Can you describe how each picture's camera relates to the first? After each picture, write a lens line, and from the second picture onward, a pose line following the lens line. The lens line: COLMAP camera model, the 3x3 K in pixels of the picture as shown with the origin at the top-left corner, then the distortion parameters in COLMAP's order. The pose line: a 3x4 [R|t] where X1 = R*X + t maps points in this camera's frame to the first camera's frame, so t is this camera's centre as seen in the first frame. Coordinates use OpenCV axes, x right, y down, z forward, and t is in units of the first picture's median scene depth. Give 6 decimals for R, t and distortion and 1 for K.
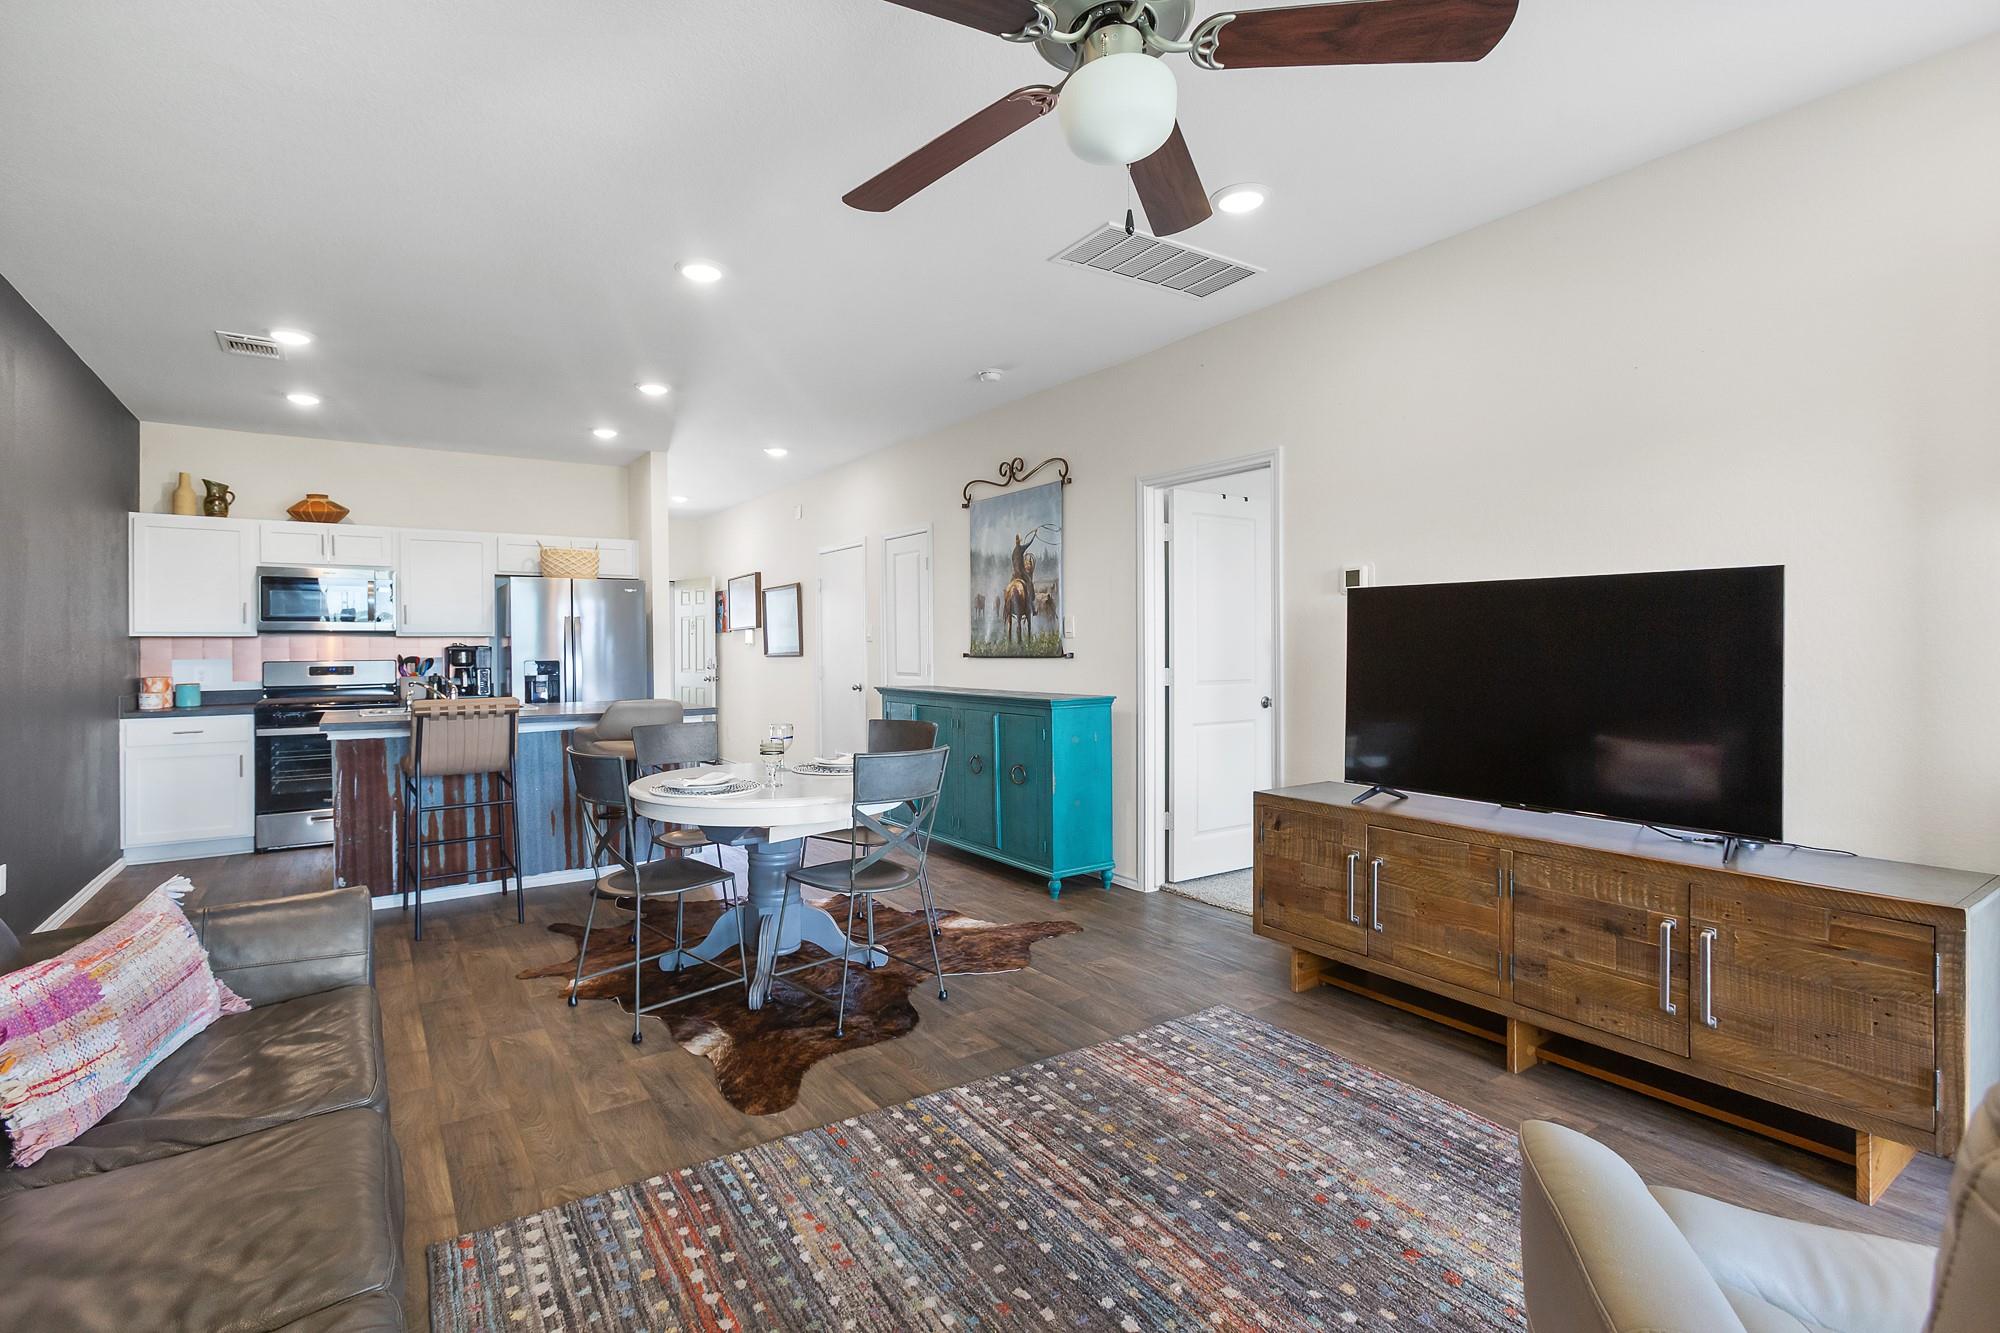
lens RADIAL K [[930.3, 0, 1016.1], [0, 930.3, 658.5], [0, 0, 1]] dist [-0.012939, 0.003336]
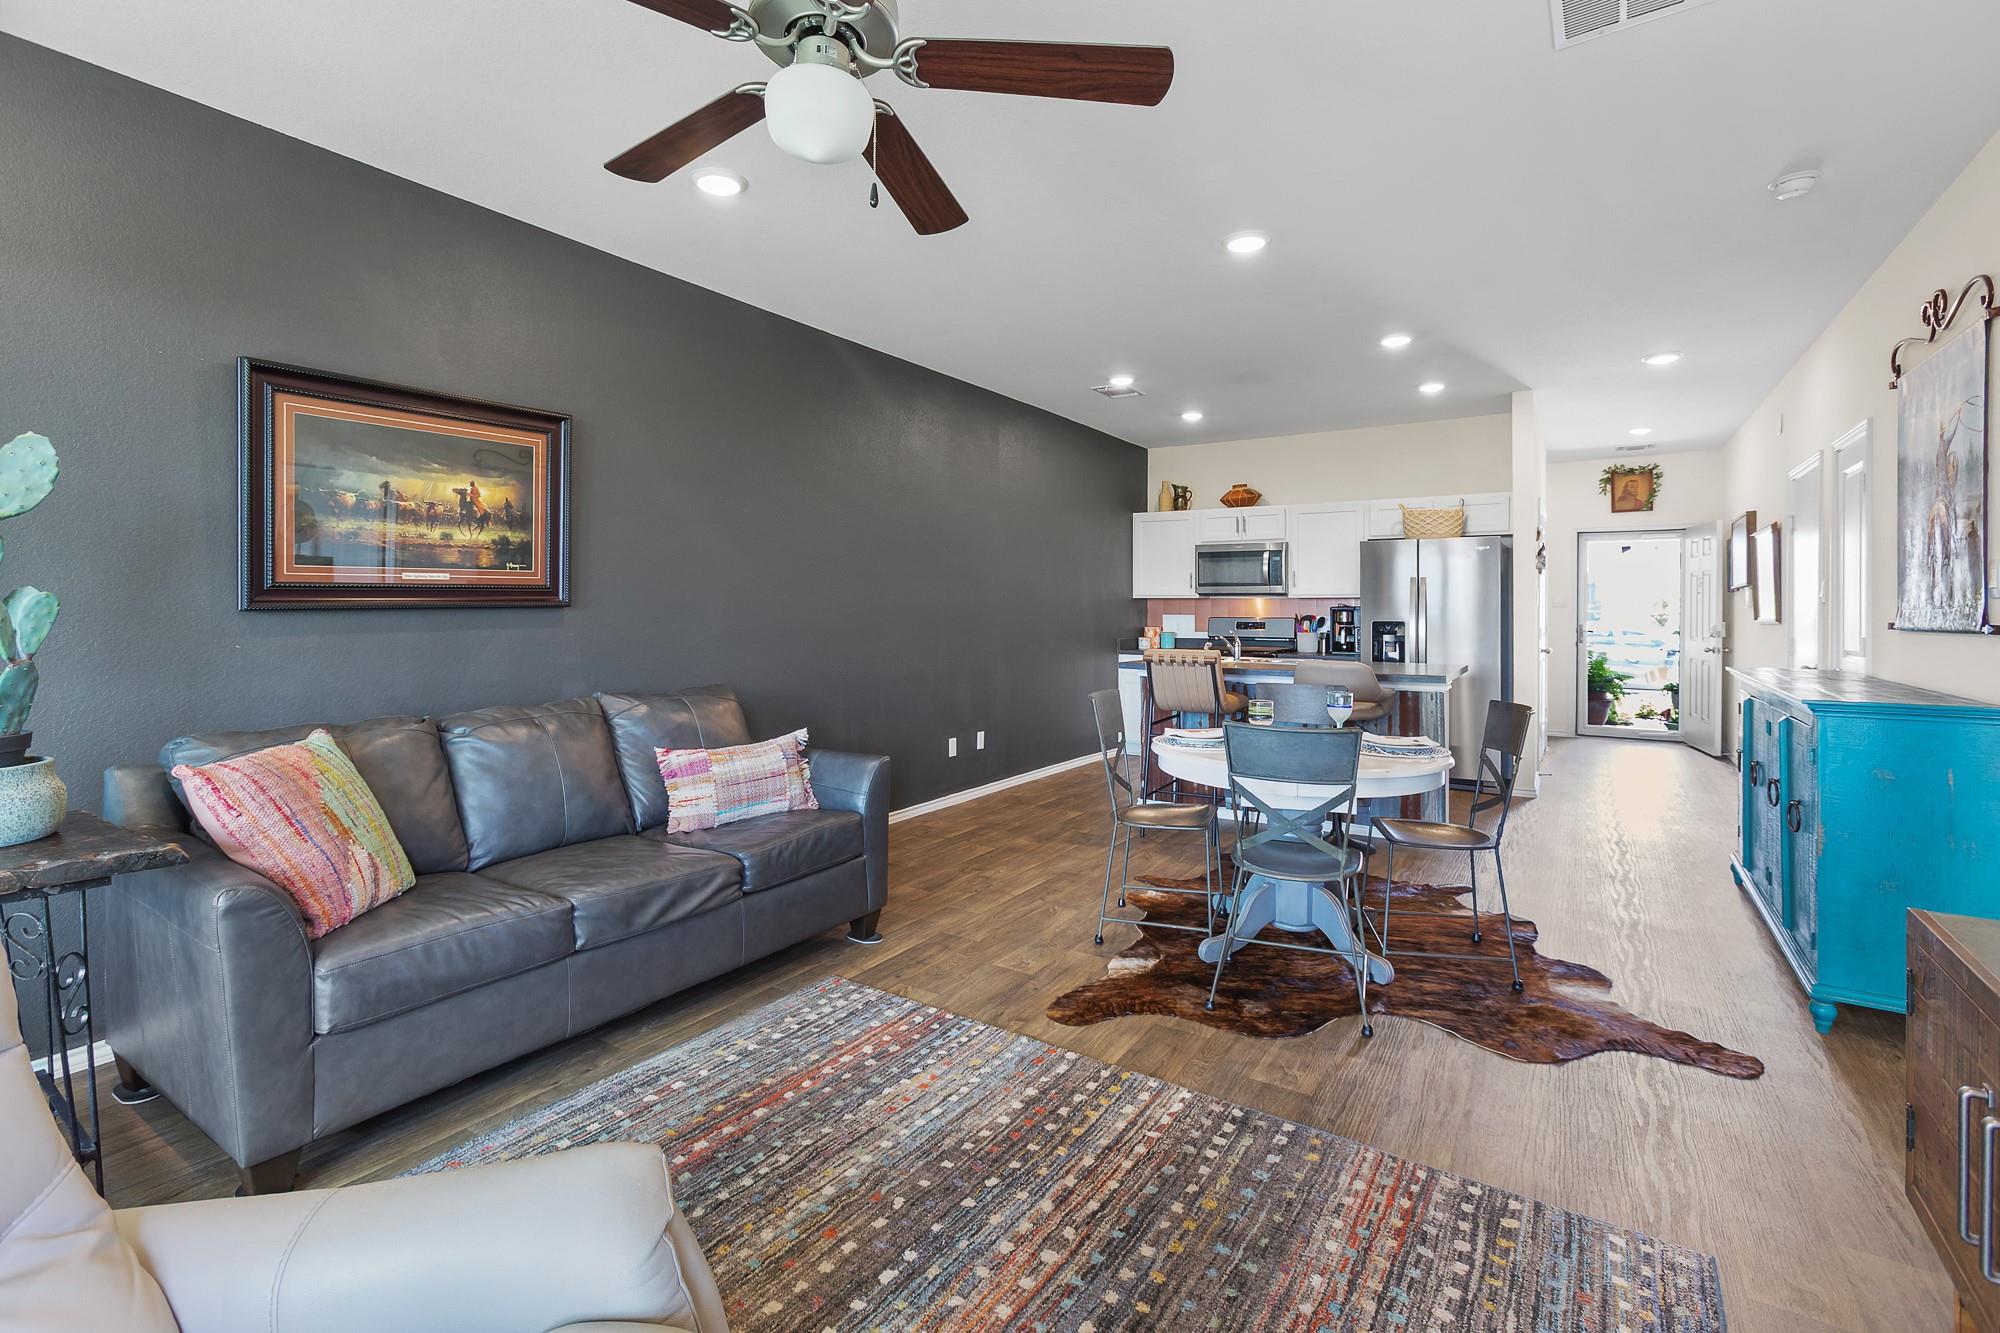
lens RADIAL K [[930.3, 0, 943.4], [0, 930.3, 621.7], [0, 0, 1]] dist [-0.012939, 0.003336]
pose [[0.346511, 0.021690, -0.937795, 0.590512], [-0.018609, 0.999695, 0.016246, -0.009276], [0.937861, 0.011822, 0.346809, 0.379581]]
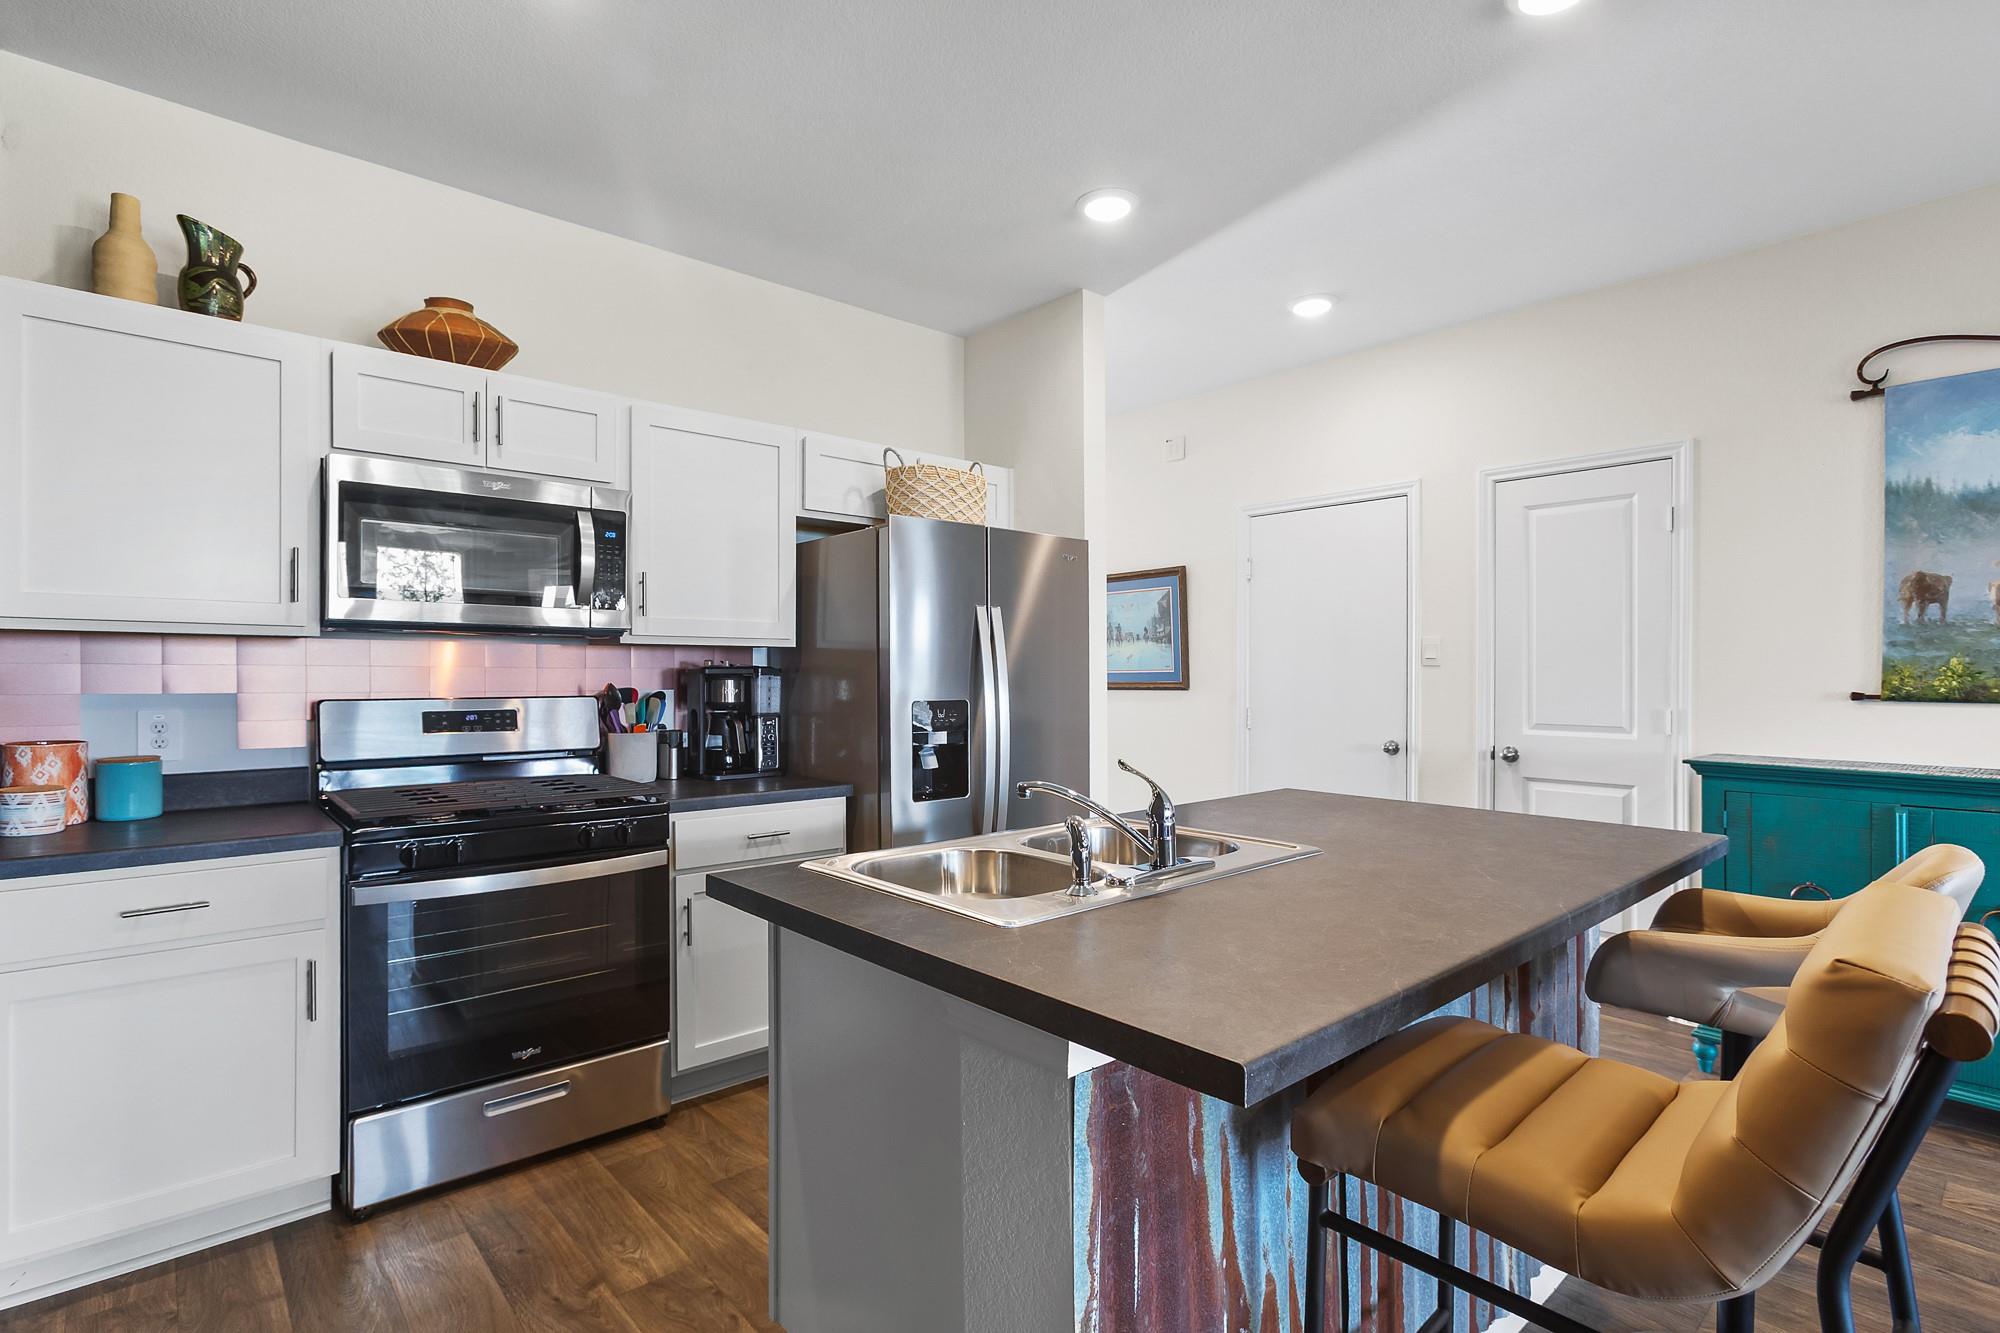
lens RADIAL K [[930.3, 0, 1005.4], [0, 930.3, 687.8], [0, 0, 1]] dist [-0.012939, 0.003336]
pose [[0.992702, 0.007371, 0.120368, -1.132627], [-0.007524, 0.999971, 0.000815, -0.008718], [-0.120359, -0.001714, 0.992729, 1.123836]]
